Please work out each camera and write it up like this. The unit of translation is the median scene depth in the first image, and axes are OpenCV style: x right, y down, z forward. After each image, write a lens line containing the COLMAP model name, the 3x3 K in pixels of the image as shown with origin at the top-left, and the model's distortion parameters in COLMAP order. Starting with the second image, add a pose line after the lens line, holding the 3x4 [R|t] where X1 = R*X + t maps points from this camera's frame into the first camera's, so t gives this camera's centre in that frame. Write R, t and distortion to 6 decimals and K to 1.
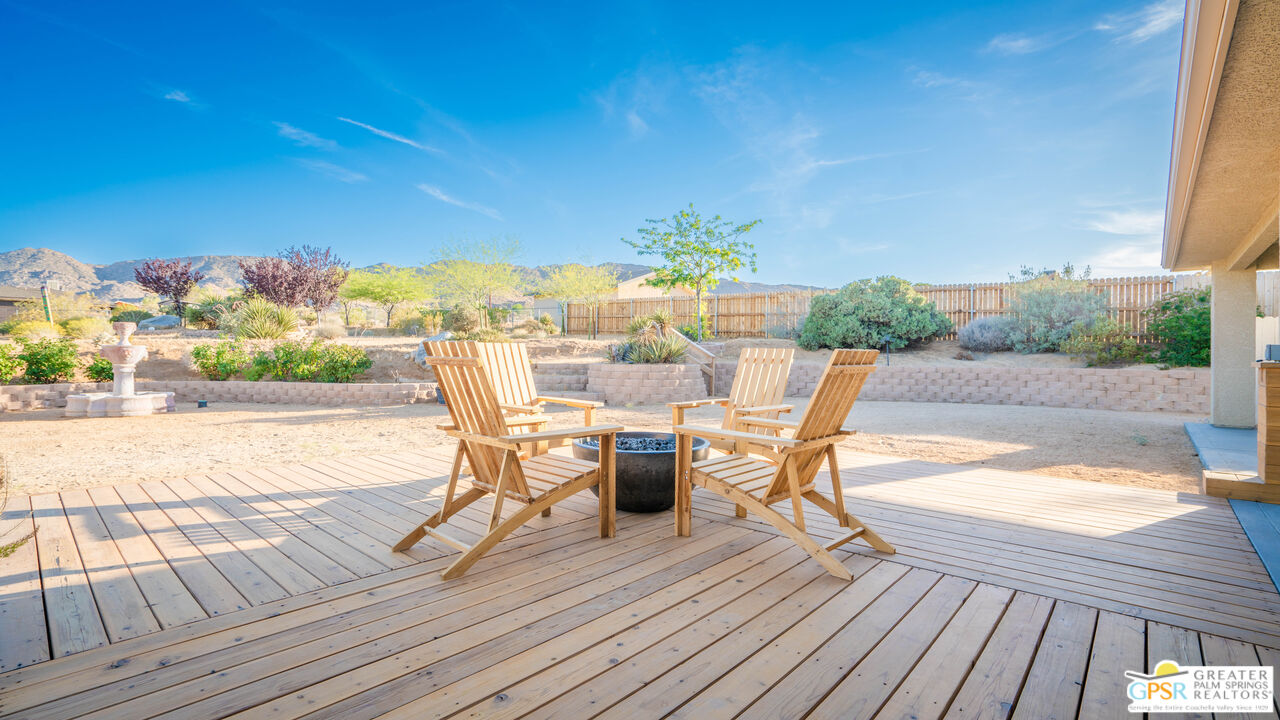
lens RADIAL K [[579.1, 0, 645.0], [0, 579.1, 374.2], [0, 0, 1]] dist [-0.007234, 0.004675]
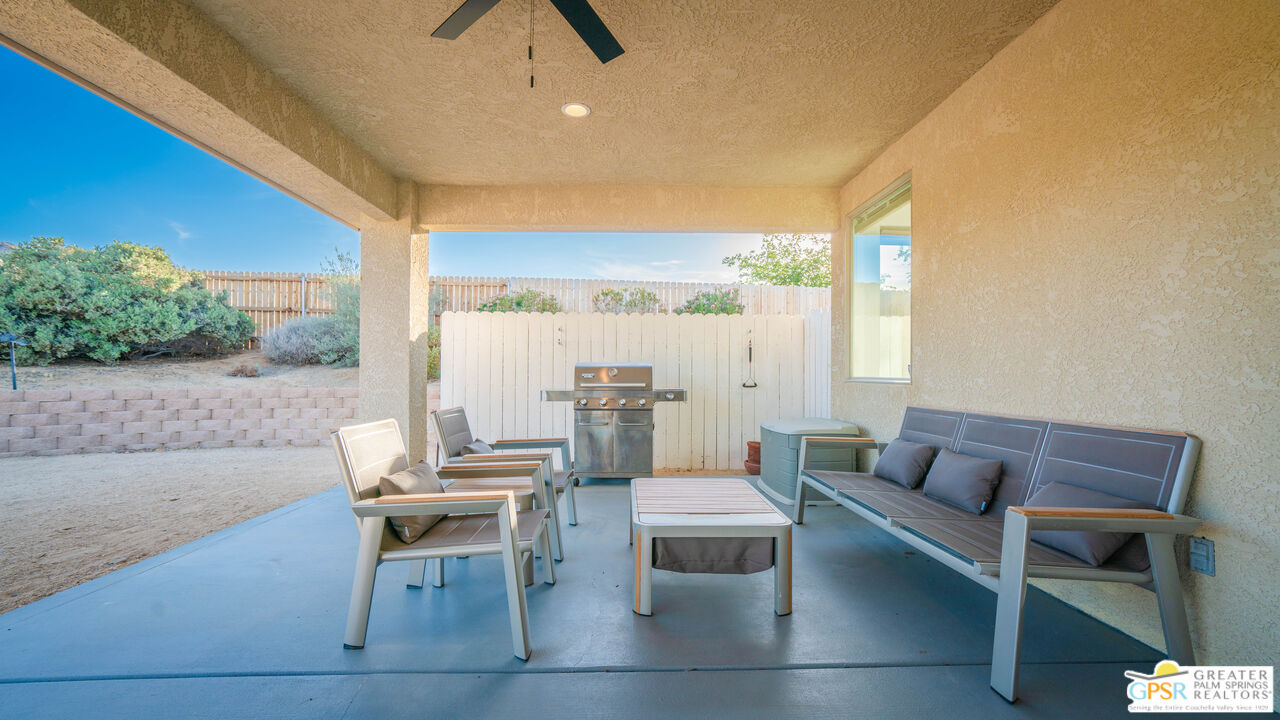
lens RADIAL K [[579.1, 0, 630.6], [0, 579.1, 369.9], [0, 0, 1]] dist [-0.007234, 0.004675]
pose [[0.758098, -0.001494, 0.652138, 0.433002], [0.029933, 0.999023, -0.032507, 0.001585], [-0.651453, 0.044164, 0.757403, 0.200640]]
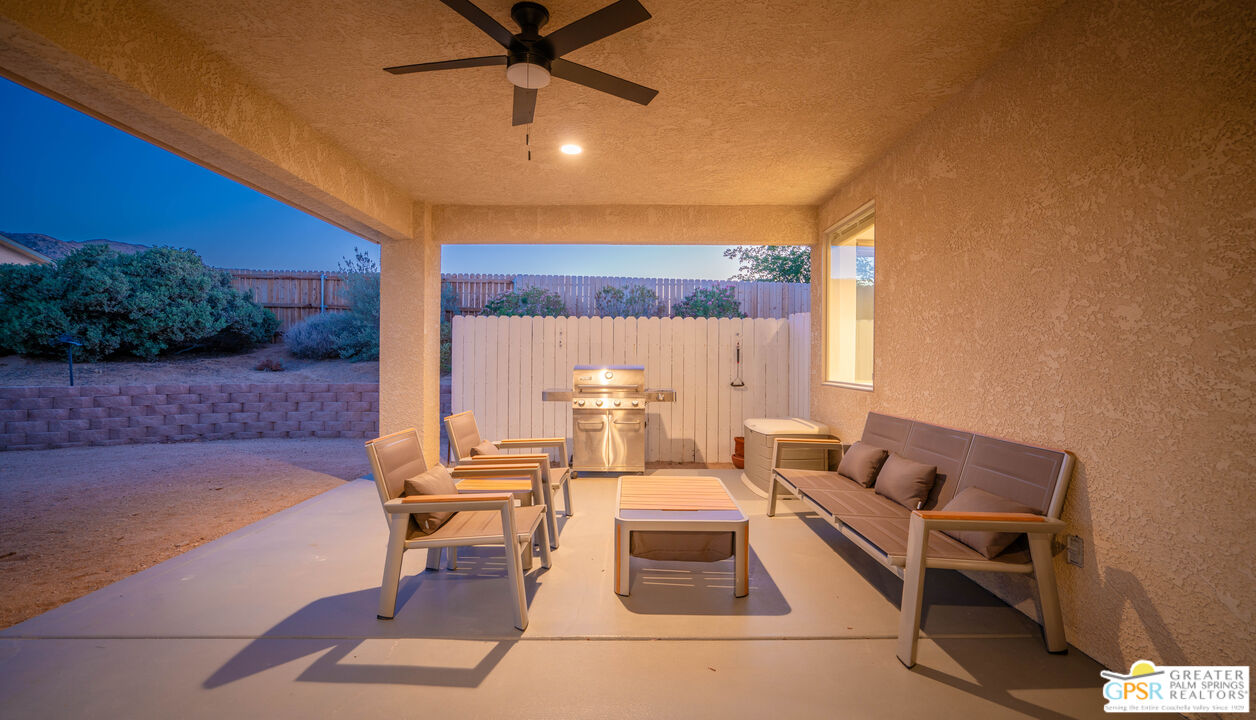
lens RADIAL K [[575.0, 0, 622.1], [0, 575.0, 359.2], [0, 0, 1]] dist [-0.011254, -0.000217]
pose [[0.774756, -0.004939, 0.632241, 0.420143], [0.027497, 0.999287, -0.025888, -0.008956], [-0.631662, 0.037441, 0.774339, 0.172579]]
